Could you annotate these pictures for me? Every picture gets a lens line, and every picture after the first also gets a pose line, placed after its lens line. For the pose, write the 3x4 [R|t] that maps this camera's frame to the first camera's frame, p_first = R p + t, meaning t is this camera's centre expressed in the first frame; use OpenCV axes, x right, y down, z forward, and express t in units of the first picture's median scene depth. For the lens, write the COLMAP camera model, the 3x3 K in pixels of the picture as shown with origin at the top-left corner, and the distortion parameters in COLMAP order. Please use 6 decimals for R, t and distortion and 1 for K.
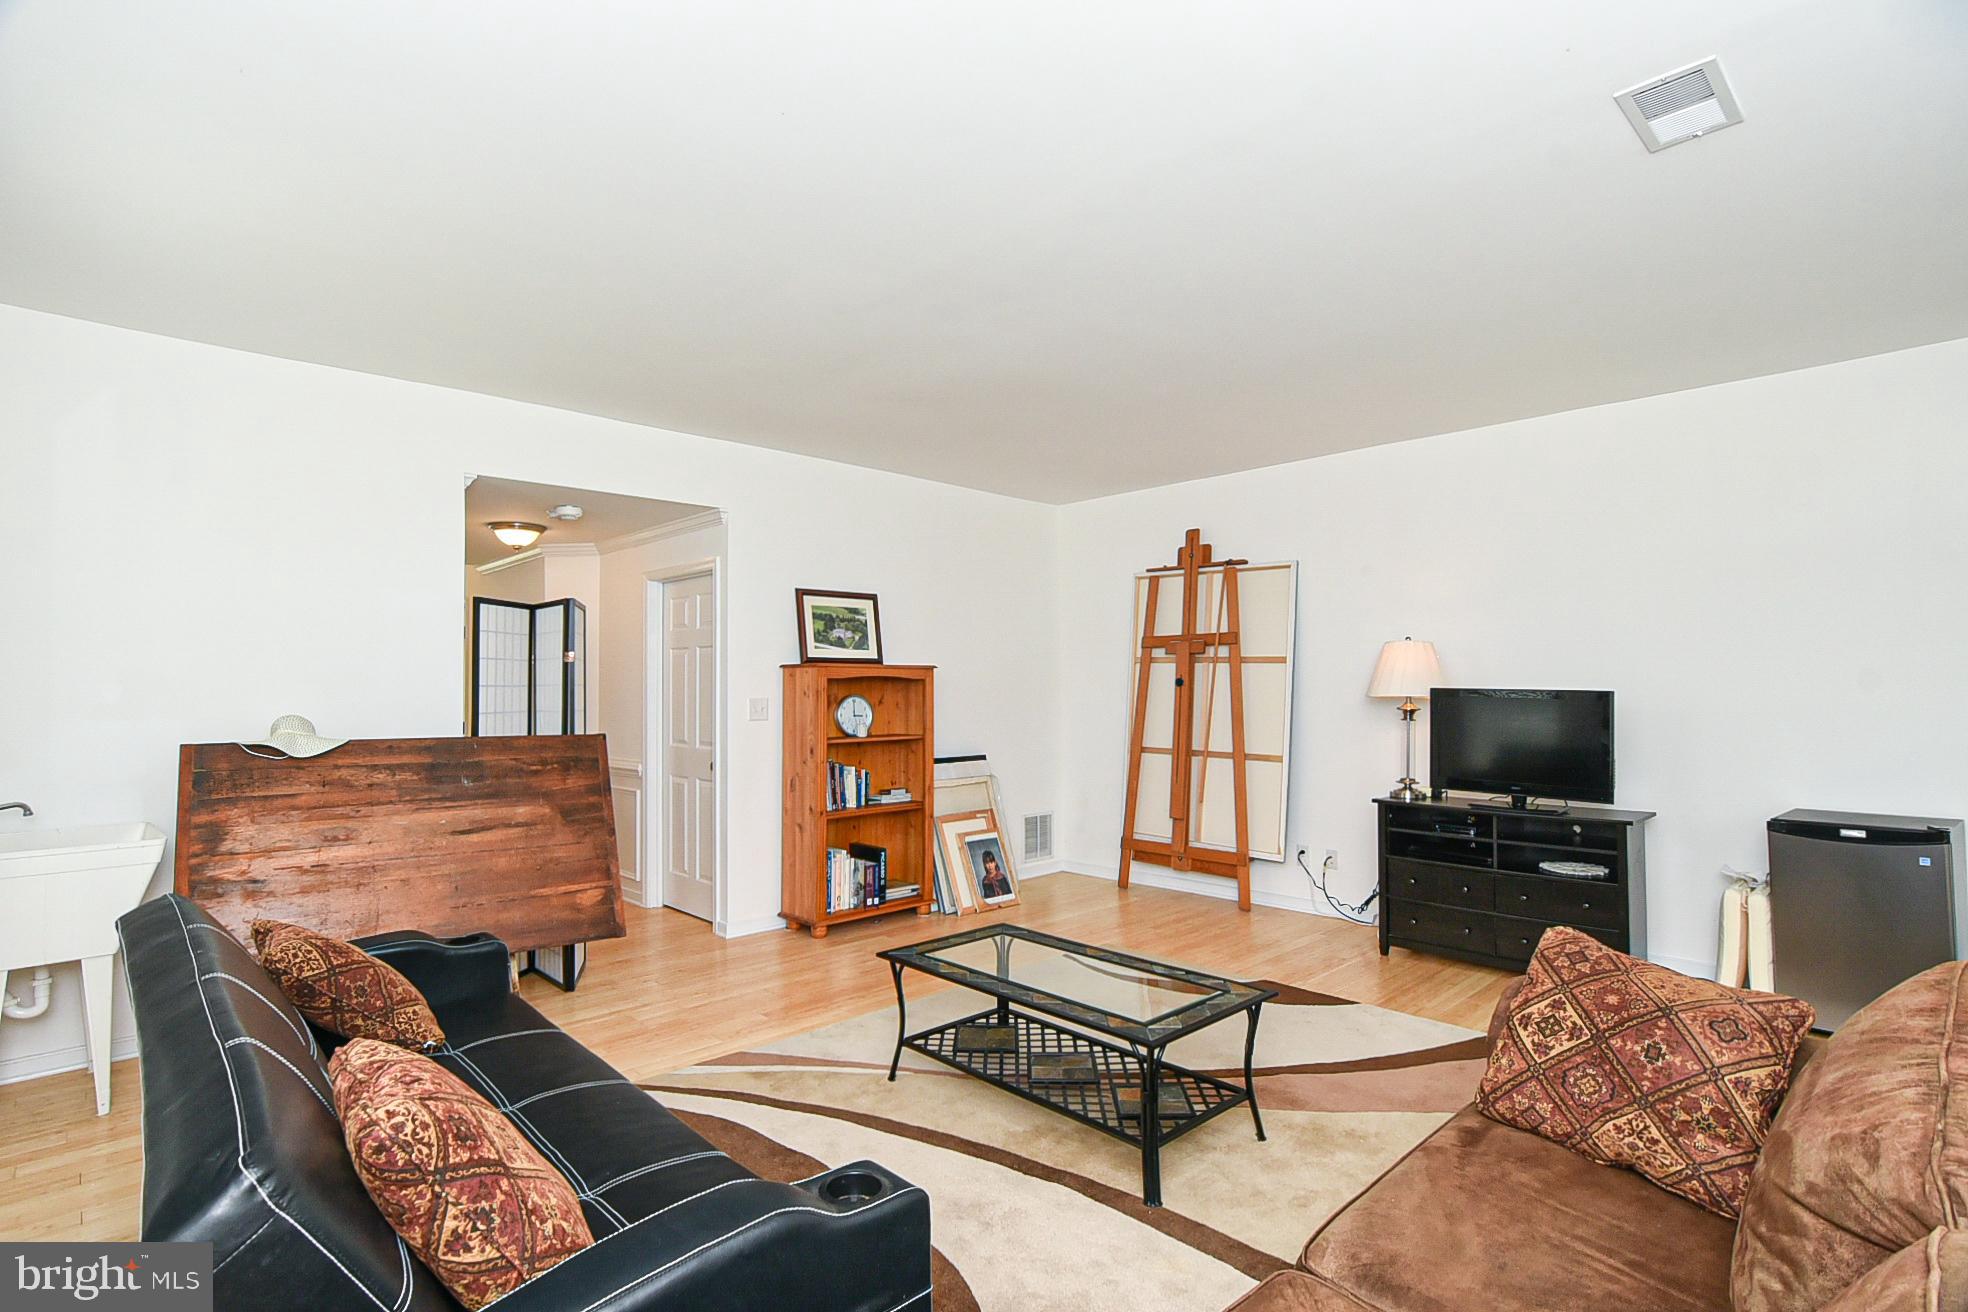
lens RADIAL K [[942.0, 0, 956.8], [0, 942.0, 684.2], [0, 0, 1]] dist [-0.000844, 0.000011]
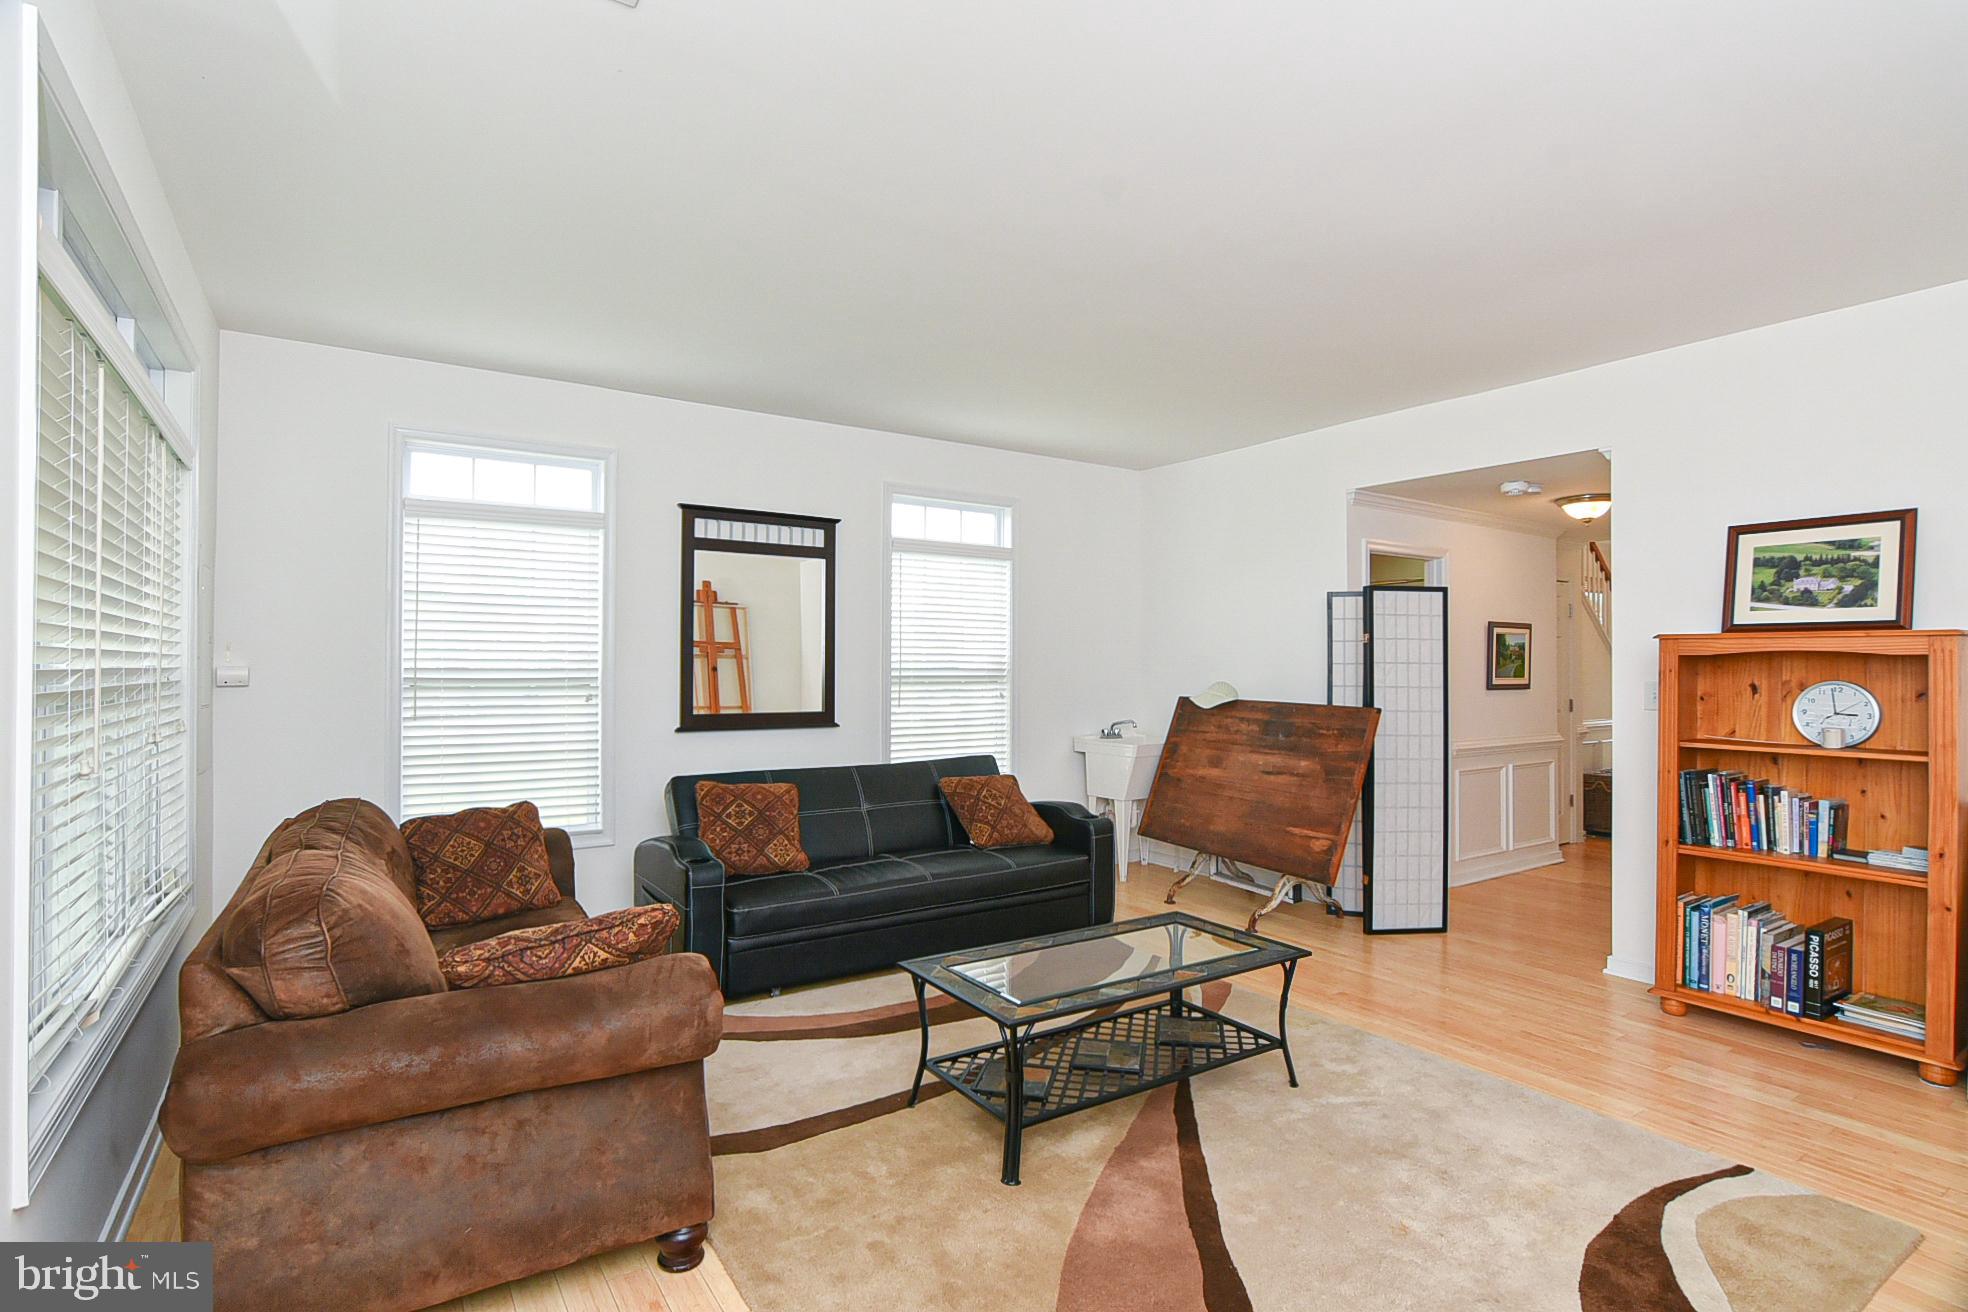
lens RADIAL K [[958.9, 0, 973.3], [0, 958.9, 659.9], [0, 0, 1]] dist [-0.028112, 0.010934]
pose [[-0.155074, 0.003620, -0.987896, 0.613121], [0.004539, 0.999985, 0.002952, -0.006923], [0.987892, -0.004027, -0.155088, 0.548088]]
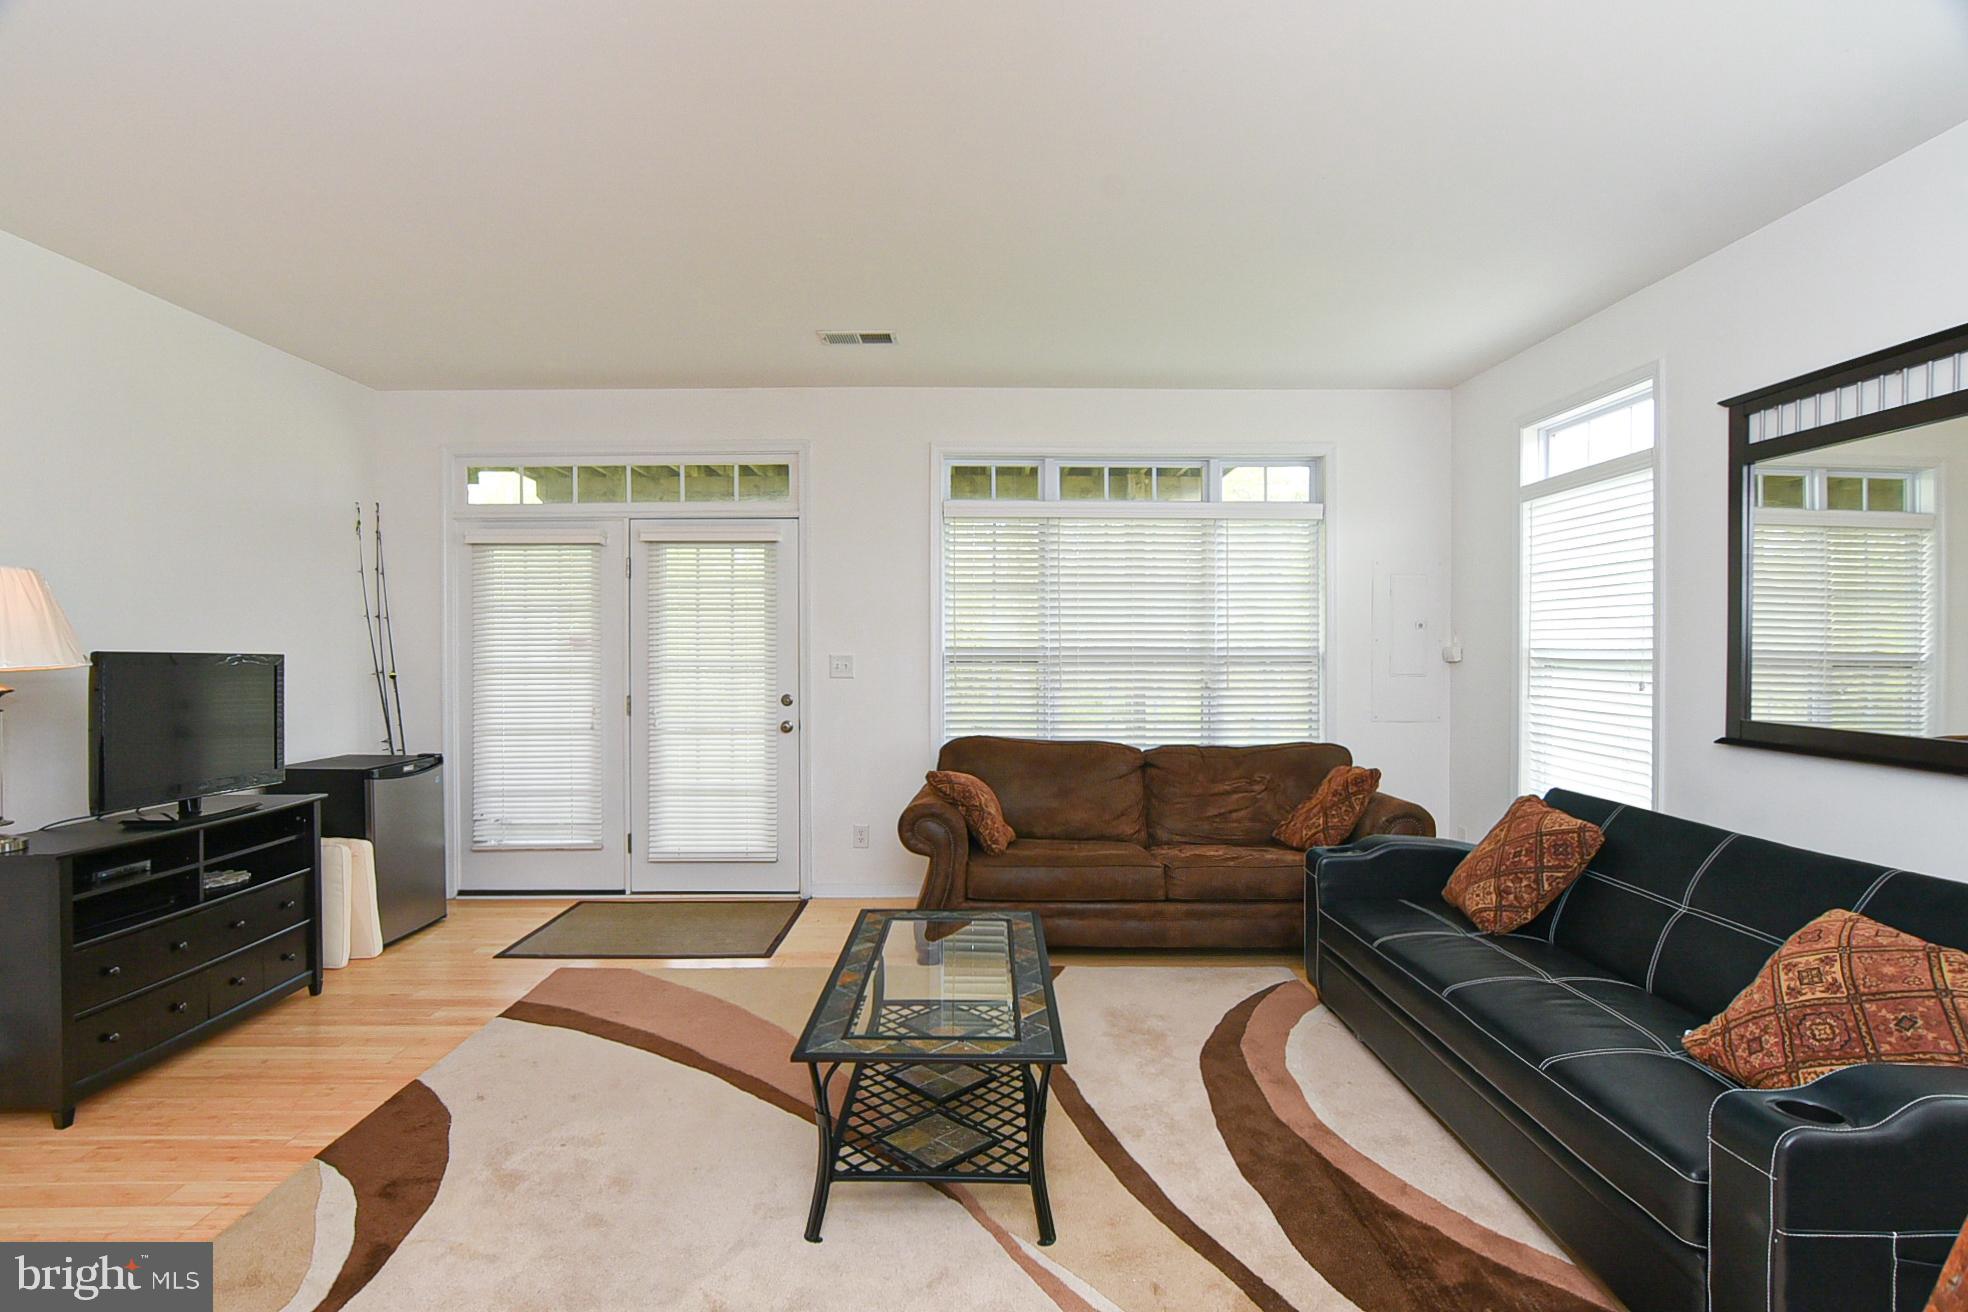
lens RADIAL K [[958.9, 0, 973.3], [0, 958.9, 659.9], [0, 0, 1]] dist [-0.028112, 0.010934]
pose [[-0.740240, 0.001685, 0.672341, -0.277876], [0.005743, 0.999976, 0.003817, 0.004490], [-0.672318, 0.006687, -0.740232, 0.890342]]
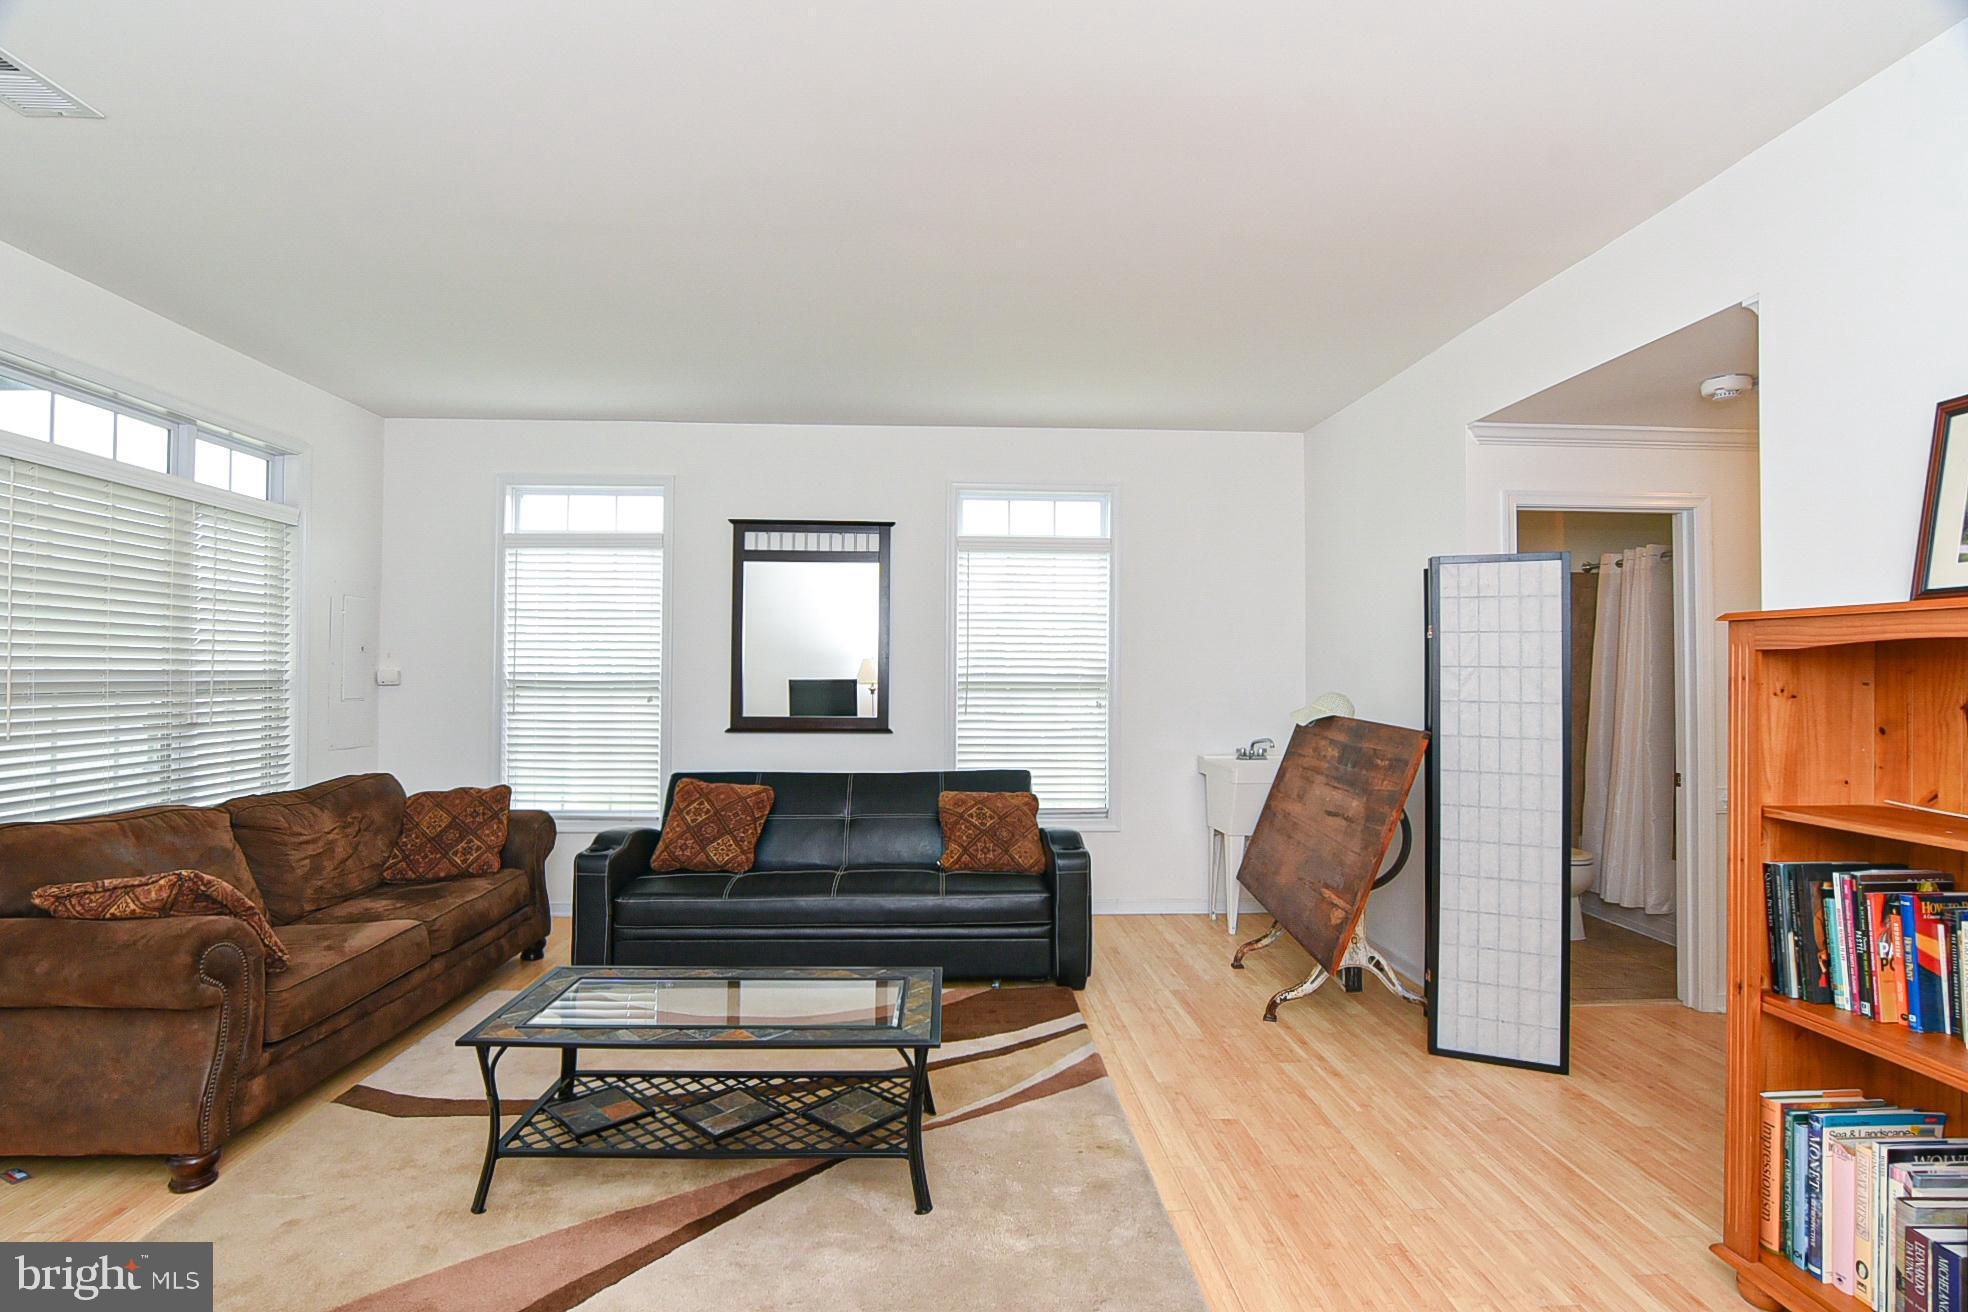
lens RADIAL K [[958.9, 0, 973.3], [0, 958.9, 659.9], [0, 0, 1]] dist [-0.028112, 0.010934]
pose [[-0.642536, -0.002463, -0.766251, 0.350734], [0.006387, 0.999943, -0.008569, -0.000972], [0.766229, -0.010400, -0.642484, 0.941982]]
